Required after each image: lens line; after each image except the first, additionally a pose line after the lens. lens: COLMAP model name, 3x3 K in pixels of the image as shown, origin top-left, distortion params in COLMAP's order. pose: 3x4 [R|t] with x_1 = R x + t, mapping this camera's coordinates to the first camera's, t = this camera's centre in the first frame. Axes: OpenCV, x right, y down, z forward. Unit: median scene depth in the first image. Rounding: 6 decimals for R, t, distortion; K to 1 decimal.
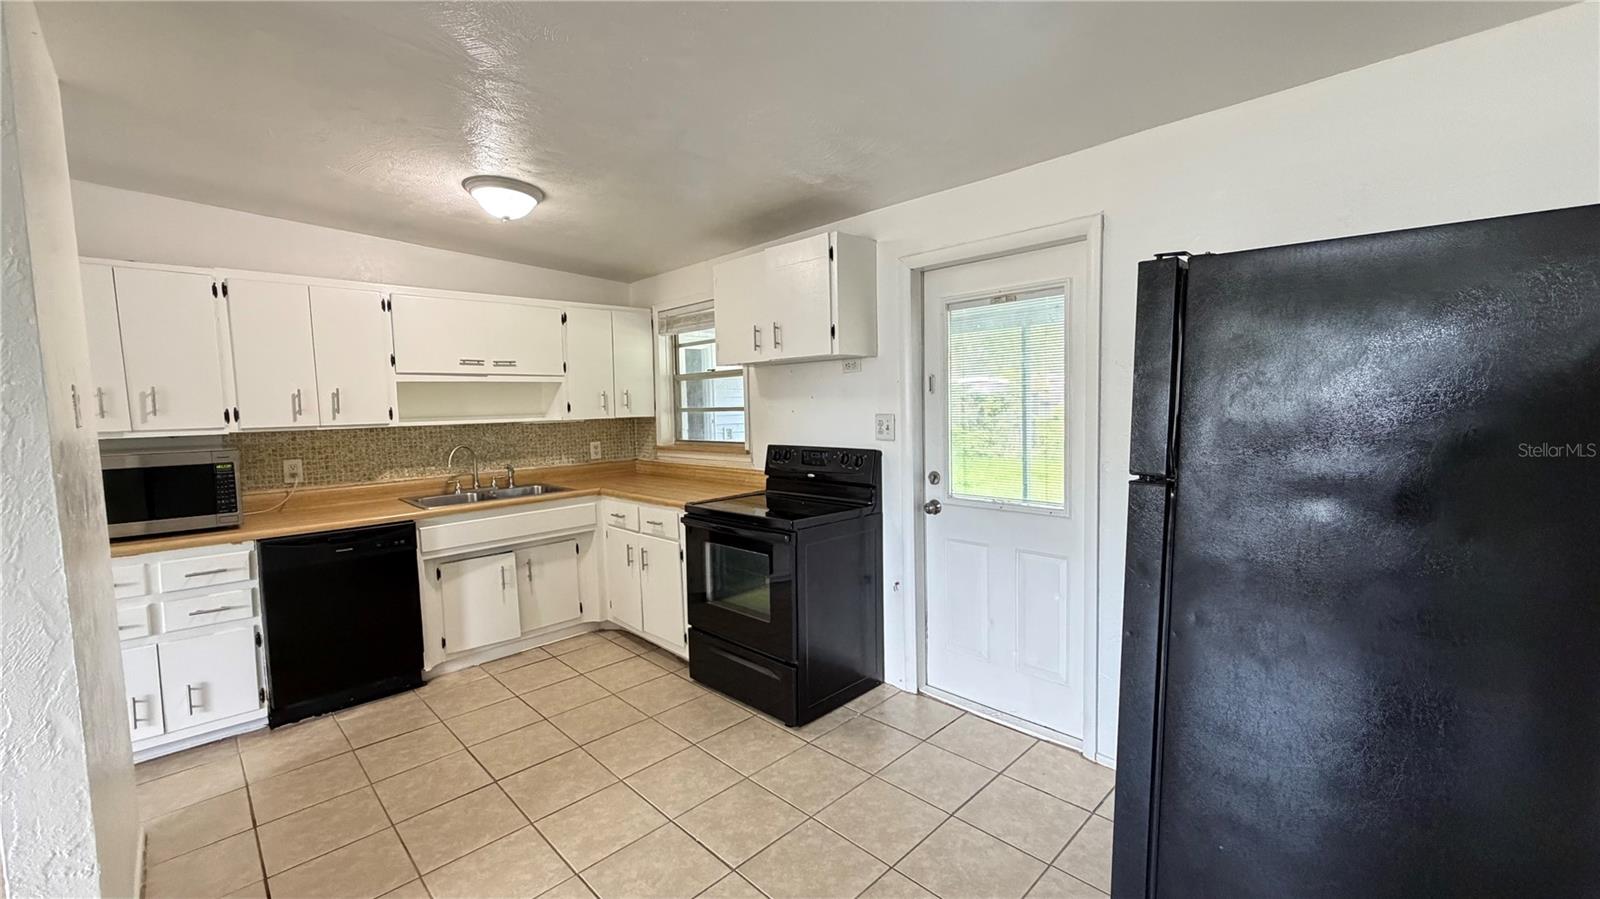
lens RADIAL K [[640.5, 0, 797.8], [0, 640.5, 454.0], [0, 0, 1]] dist [0.000418, 0.000269]
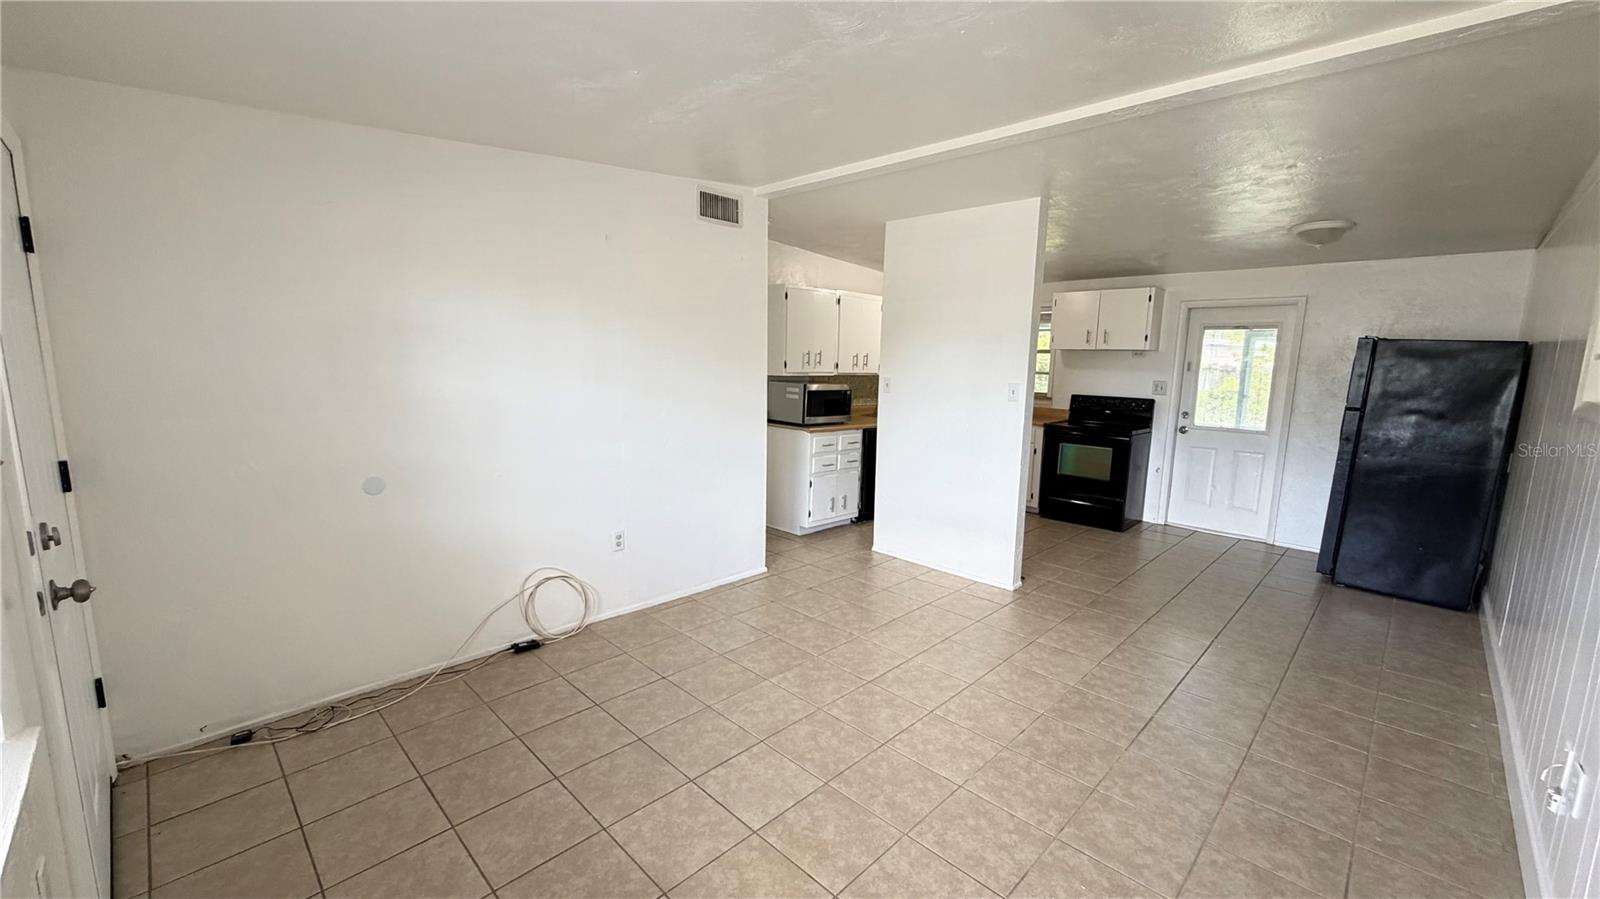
lens RADIAL K [[640.5, 0, 792.7], [0, 640.5, 453.3], [0, 0, 1]] dist [0.000418, 0.000269]
pose [[0.998768, 0.045250, 0.020377, -1.014284], [-0.046462, 0.996899, 0.063519, 0.085283], [-0.017439, -0.064387, 0.997773, -0.933647]]
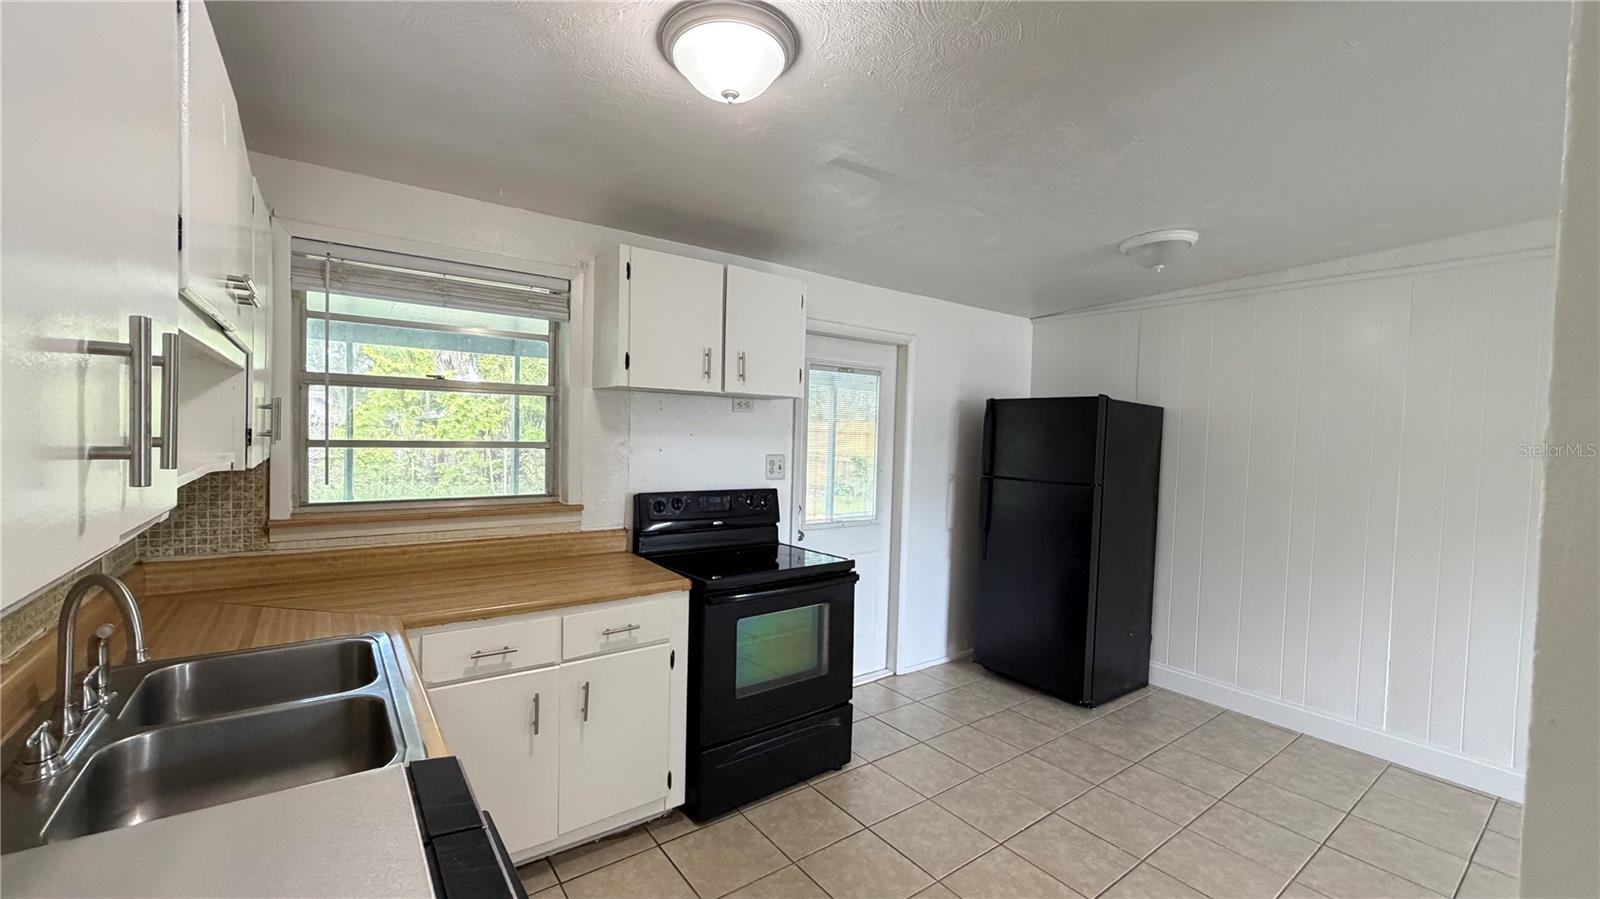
lens RADIAL K [[640.5, 0, 795.7], [0, 640.5, 450.0], [0, 0, 1]] dist [0.000418, 0.000269]
pose [[0.133267, -0.001336, 0.991079, -0.929485], [0.049045, 0.998783, -0.005249, -0.063520], [-0.989866, 0.049307, 0.133170, 0.837707]]
